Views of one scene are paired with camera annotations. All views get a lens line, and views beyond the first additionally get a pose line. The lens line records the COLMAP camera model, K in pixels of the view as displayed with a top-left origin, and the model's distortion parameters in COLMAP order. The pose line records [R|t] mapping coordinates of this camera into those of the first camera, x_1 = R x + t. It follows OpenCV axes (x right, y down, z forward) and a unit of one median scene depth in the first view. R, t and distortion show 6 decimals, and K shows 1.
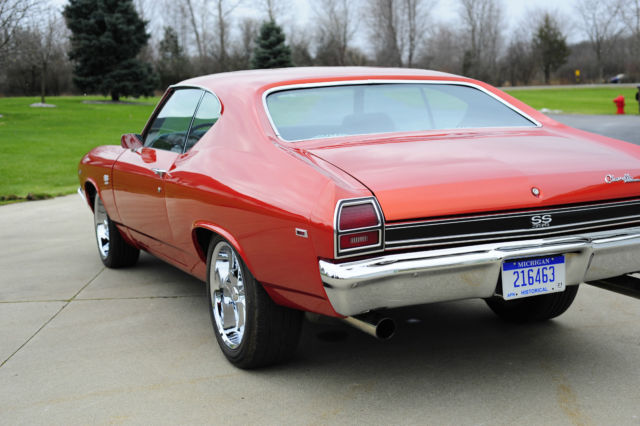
lens RADIAL K [[930.3, 0, 320.0], [0, 930.3, 213.0], [0, 0, 1]] dist [-0.023606, 0.014273]
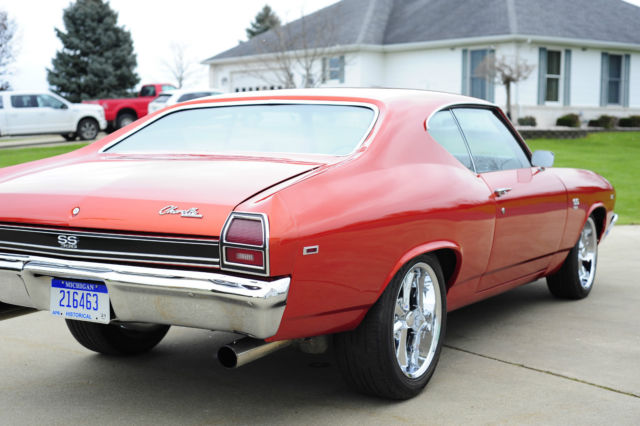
lens RADIAL K [[930.3, 0, 320.0], [0, 930.3, 213.0], [0, 0, 1]] dist [-0.023606, 0.014273]
pose [[0.577882, 0.101184, -0.809824, 0.739047], [-0.129459, 0.991086, 0.031451, -0.053741], [0.805787, 0.086664, 0.585830, 0.409728]]
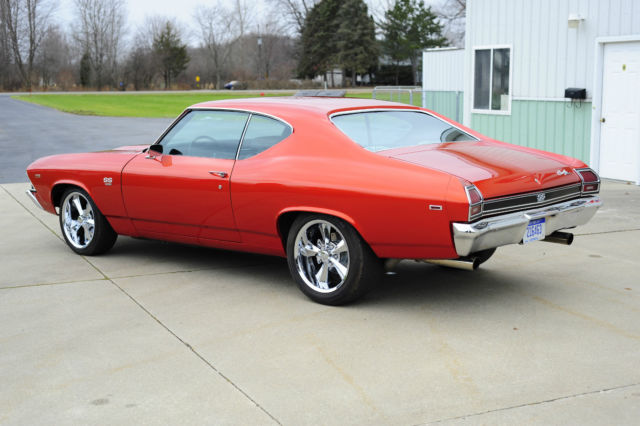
lens RADIAL K [[930.3, 0, 320.0], [0, 930.3, 213.0], [0, 0, 1]] dist [-0.023606, 0.014273]
pose [[0.912278, -0.032433, 0.408286, -0.537678], [0.033547, 0.999427, 0.004434, 0.009975], [-0.408196, 0.009652, 0.912843, -0.261501]]
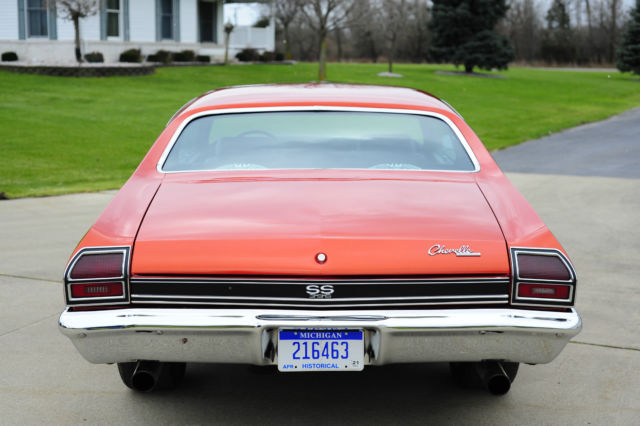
lens RADIAL K [[930.3, 0, 320.0], [0, 930.3, 213.0], [0, 0, 1]] dist [-0.023606, 0.014273]
pose [[0.912730, 0.098835, -0.396429, 0.372104], [-0.084779, 0.994996, 0.052871, -0.072269], [0.399671, -0.014647, 0.916542, 0.114365]]
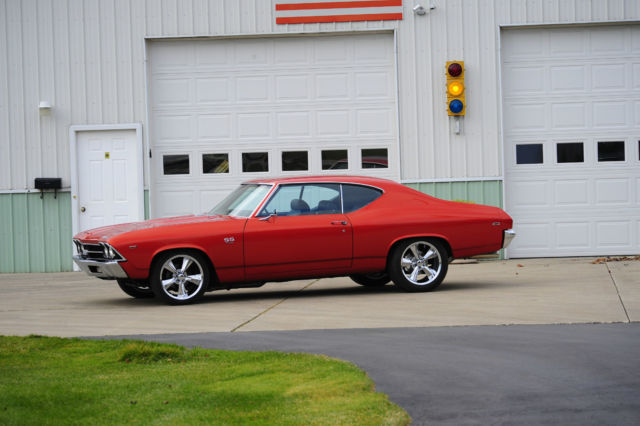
lens RADIAL K [[2450.9, 0, 320.0], [0, 2450.9, 213.0], [0, 0, 1]] dist [0.038614, 1.614499]
pose [[0.106663, -0.000052, 0.994295, -5.159359], [0.162804, 0.986505, -0.017413, 0.019707], [-0.980876, 0.163733, 0.105232, 0.423459]]
